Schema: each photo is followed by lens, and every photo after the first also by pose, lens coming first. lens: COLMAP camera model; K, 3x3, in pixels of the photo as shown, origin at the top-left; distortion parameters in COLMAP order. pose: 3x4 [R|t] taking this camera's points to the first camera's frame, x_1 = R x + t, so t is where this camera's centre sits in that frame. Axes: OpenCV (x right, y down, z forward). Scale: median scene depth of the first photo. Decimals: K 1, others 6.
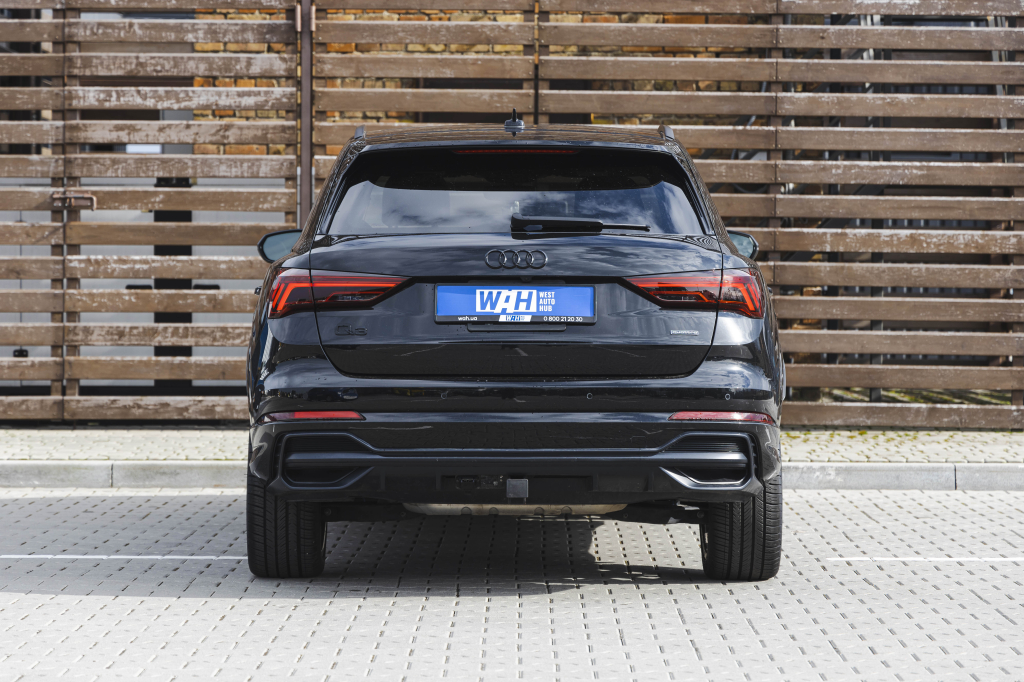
lens RADIAL K [[3183.9, 0, 507.8], [0, 3183.9, 333.9], [0, 0, 1]] dist [0.031158, 0.000000]
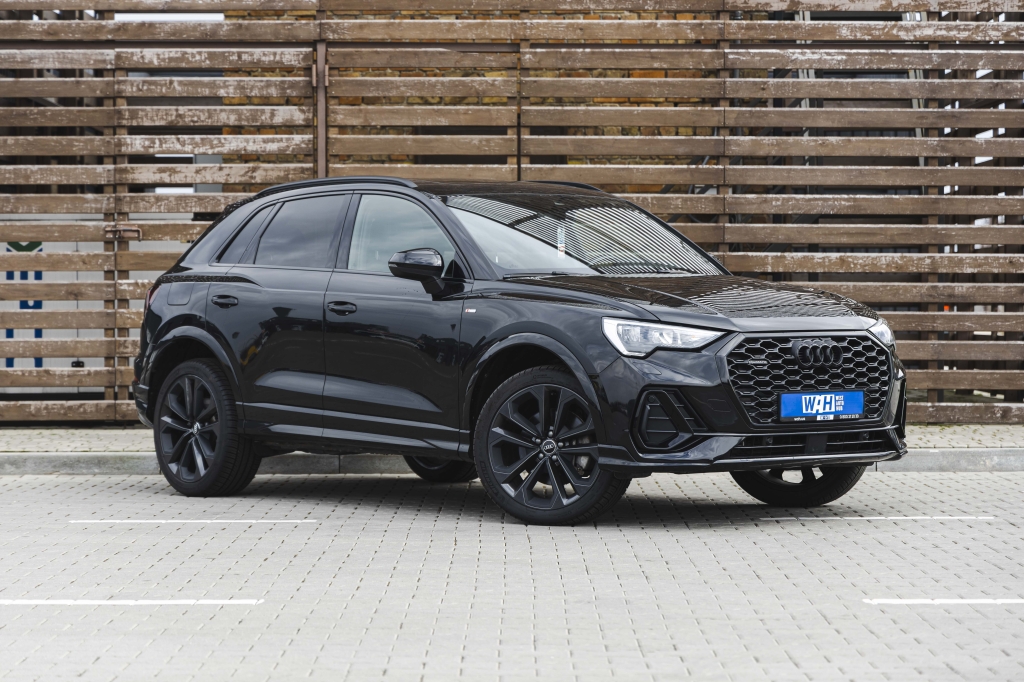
lens RADIAL K [[2963.6, 0, 506.1], [0, 2963.6, 345.0], [0, 0, 1]] dist [0.053525, 0.000000]
pose [[0.999971, -0.007112, 0.002641, 0.000872], [0.007132, 0.999947, -0.007479, 0.008409], [-0.002587, 0.007498, 0.999969, -0.087089]]
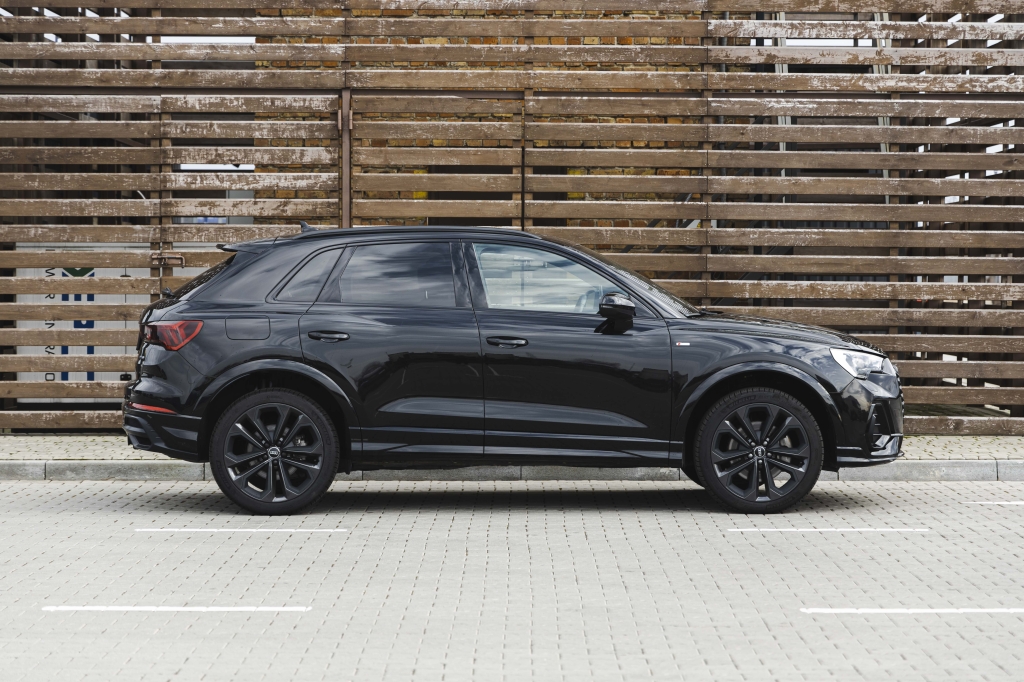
lens RADIAL K [[2963.6, 0, 522.5], [0, 2963.6, 343.5], [0, 0, 1]] dist [0.053525, 0.000000]
pose [[0.999977, -0.002657, 0.006275, 0.000936], [0.002640, 0.999993, 0.002696, -0.010663], [-0.006283, -0.002679, 0.999977, -0.212459]]
